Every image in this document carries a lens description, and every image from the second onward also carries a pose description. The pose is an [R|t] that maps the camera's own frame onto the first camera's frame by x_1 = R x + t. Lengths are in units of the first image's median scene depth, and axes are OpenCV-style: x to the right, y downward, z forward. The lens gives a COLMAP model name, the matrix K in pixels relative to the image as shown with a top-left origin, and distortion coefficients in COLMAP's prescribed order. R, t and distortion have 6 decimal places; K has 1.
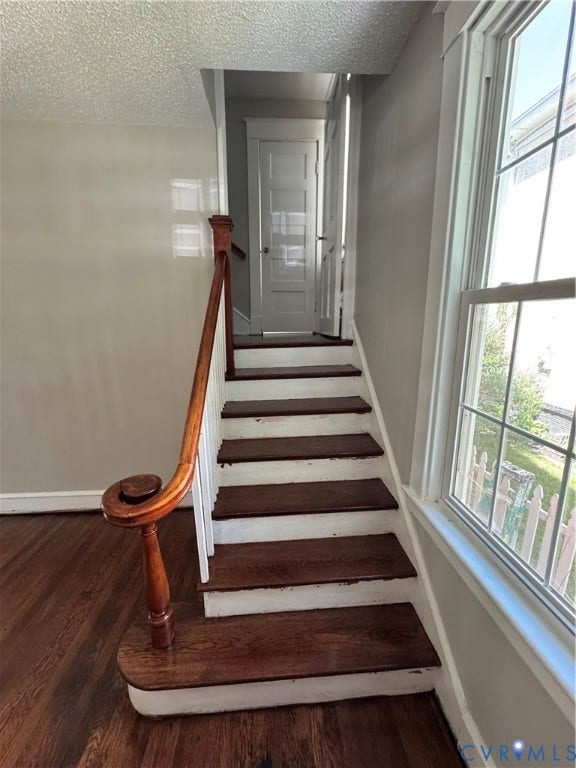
lens RADIAL K [[319.3, 0, 288.0], [0, 319.3, 384.0], [0, 0, 1]] dist [-0.000579, -0.000222]
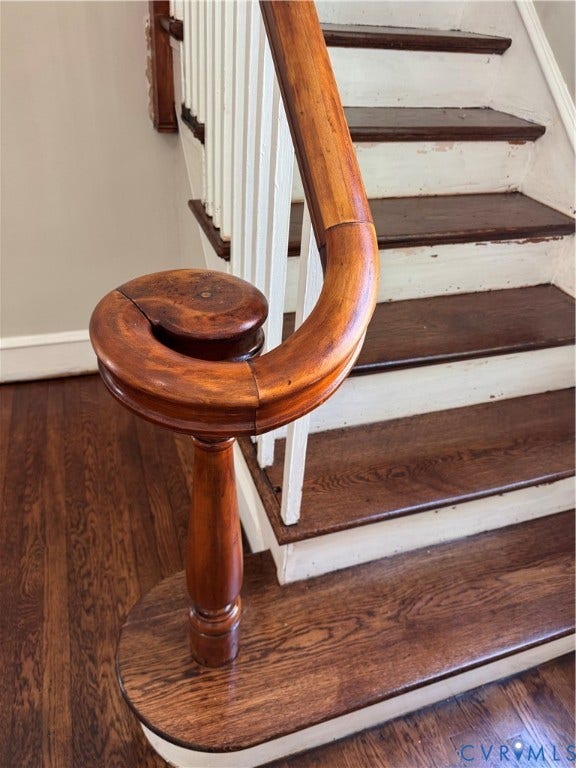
lens RADIAL K [[543.8, 0, 288.0], [0, 543.8, 384.0], [0, 0, 1]] dist [0.042213, -0.065742]
pose [[0.964259, -0.086480, 0.250450, -0.430973], [-0.020624, 0.917870, 0.396344, 0.154330], [-0.264157, -0.387344, 0.883281, 0.419741]]
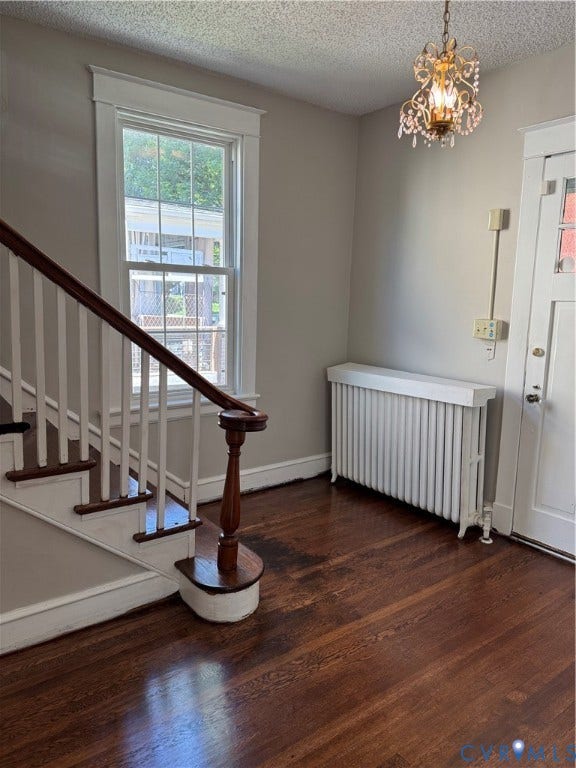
lens RADIAL K [[543.8, 0, 288.0], [0, 543.8, 384.0], [0, 0, 1]] dist [0.042213, -0.065742]
pose [[-0.531991, -0.135620, 0.835819, -2.079219], [0.162374, 0.952432, 0.257891, -0.265562], [-0.831036, 0.272911, -0.484664, 1.635365]]
